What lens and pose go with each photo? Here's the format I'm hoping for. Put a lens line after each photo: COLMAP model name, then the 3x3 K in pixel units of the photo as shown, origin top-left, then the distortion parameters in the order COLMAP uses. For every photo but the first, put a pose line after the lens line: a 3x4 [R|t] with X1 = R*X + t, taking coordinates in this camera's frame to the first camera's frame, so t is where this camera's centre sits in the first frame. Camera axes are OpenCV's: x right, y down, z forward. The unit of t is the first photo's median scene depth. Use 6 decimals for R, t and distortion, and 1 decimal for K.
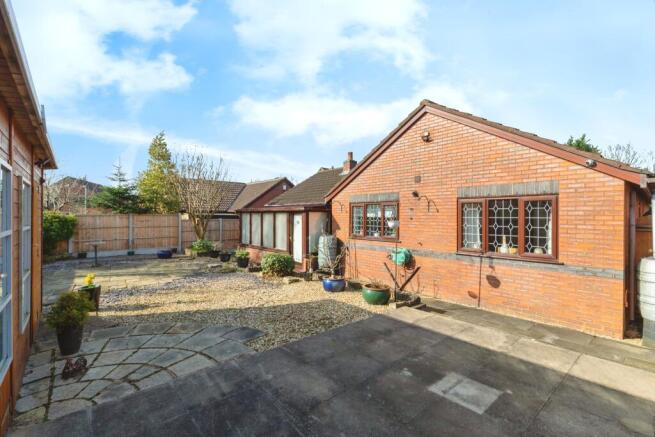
lens RADIAL K [[296.0, 0, 330.5], [0, 296.0, 217.5], [0, 0, 1]] dist [-0.001723, -0.000004]
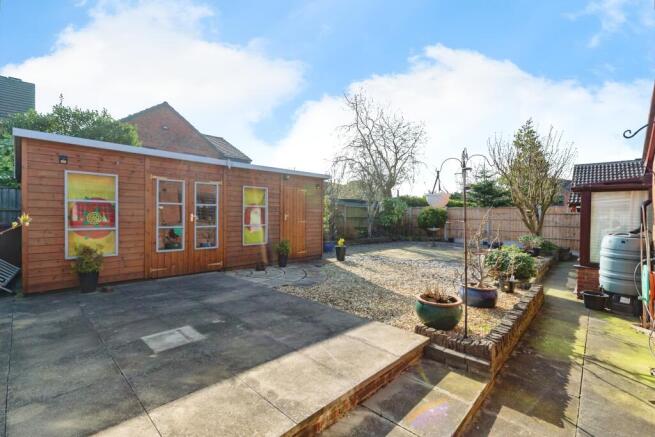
lens RADIAL K [[296.0, 0, 330.5], [0, 296.0, 216.5], [0, 0, 1]] dist [-0.001723, -0.000004]
pose [[0.104669, 0.005360, -0.994493, 1.312699], [-0.010373, 0.999937, 0.004297, 0.089263], [0.994453, 0.009866, 0.104718, 1.180644]]
